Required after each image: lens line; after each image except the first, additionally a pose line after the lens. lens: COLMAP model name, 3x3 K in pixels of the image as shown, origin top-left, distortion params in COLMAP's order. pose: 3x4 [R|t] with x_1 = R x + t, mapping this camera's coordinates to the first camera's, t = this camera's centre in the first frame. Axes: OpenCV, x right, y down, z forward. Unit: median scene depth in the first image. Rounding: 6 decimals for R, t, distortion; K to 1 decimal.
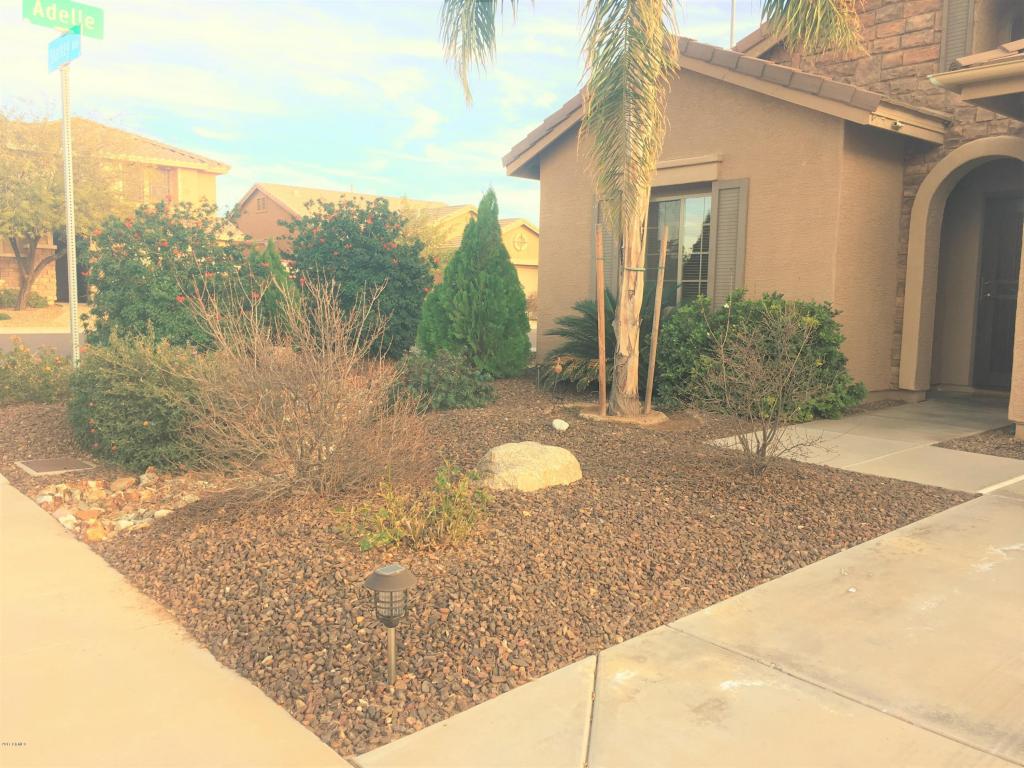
lens RADIAL K [[861.9, 0, 511.7], [0, 861.9, 384.7], [0, 0, 1]] dist [0.031362, -0.038317]
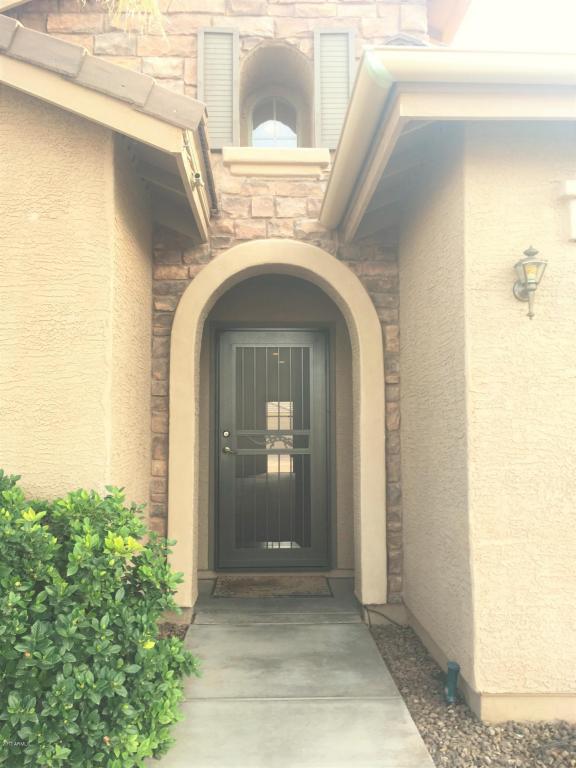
lens RADIAL K [[677.3, 0, 288.3], [0, 677.3, 387.0], [0, 0, 1]] dist [0.046923, -0.017180]
pose [[0.625731, 0.034570, 0.779272, 0.115693], [0.092646, 0.988652, -0.118250, -0.090540], [-0.774517, 0.146189, 0.615428, 0.631650]]
